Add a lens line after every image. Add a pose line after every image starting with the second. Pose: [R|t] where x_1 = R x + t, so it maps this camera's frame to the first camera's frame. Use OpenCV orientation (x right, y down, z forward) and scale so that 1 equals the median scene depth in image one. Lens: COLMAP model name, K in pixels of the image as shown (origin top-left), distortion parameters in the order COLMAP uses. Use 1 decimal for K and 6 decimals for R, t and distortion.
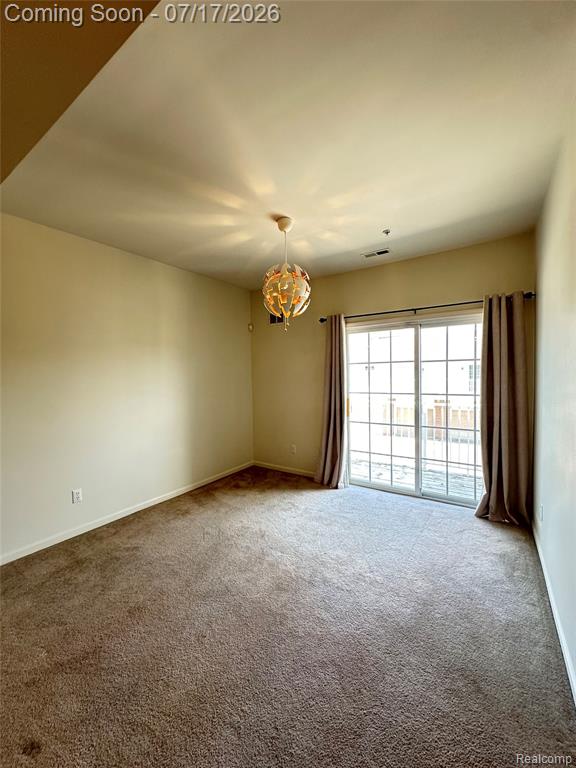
lens RADIAL K [[306.1, 0, 288.0], [0, 306.1, 384.0], [0, 0, 1]] dist [-0.002466, -0.000291]
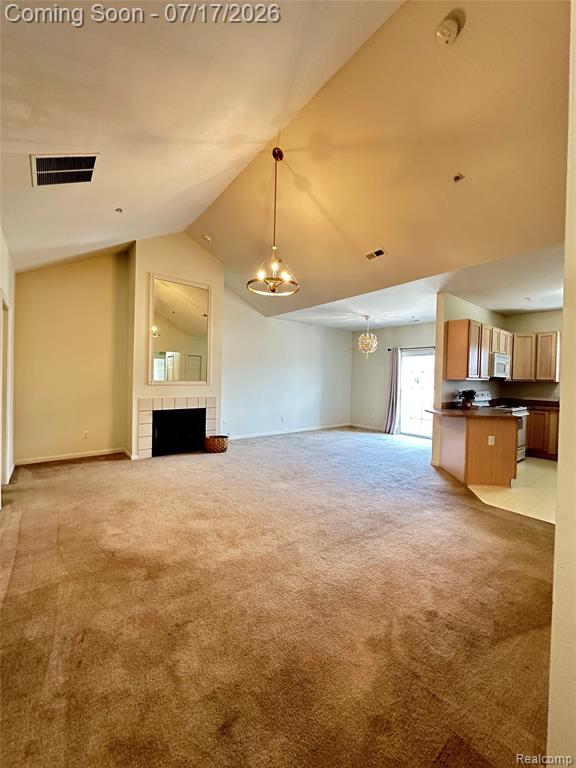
lens RADIAL K [[306.1, 0, 288.0], [0, 306.1, 384.0], [0, 0, 1]] dist [-0.002466, -0.000291]
pose [[0.950988, 0.042704, -0.306263, 0.115045], [-0.049059, 0.998710, -0.013080, 0.077588], [0.305310, 0.027463, 0.951857, -1.182196]]
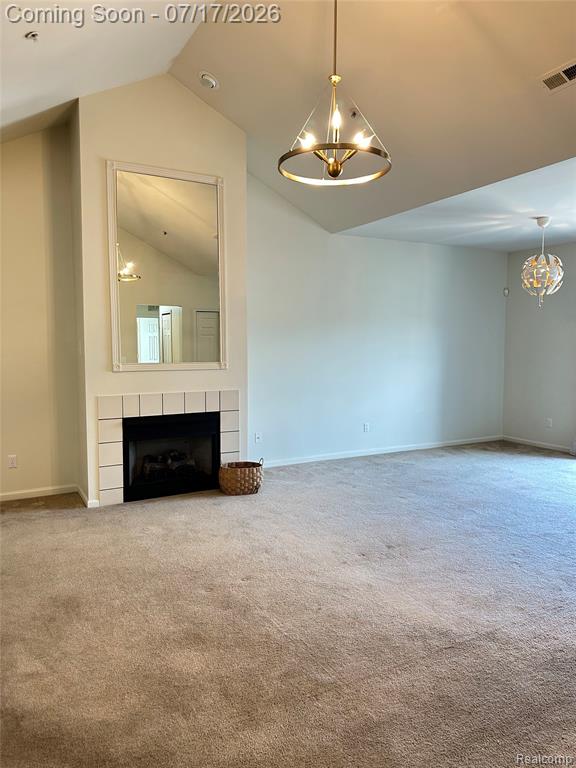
lens RADIAL K [[534.8, 0, 288.0], [0, 534.8, 384.0], [0, 0, 1]] dist [0.003152, -0.002565]
pose [[0.884374, 0.051351, -0.463945, 0.081464], [-0.030563, 0.998168, 0.052222, 0.041584], [0.465777, -0.032004, 0.884323, -1.013269]]
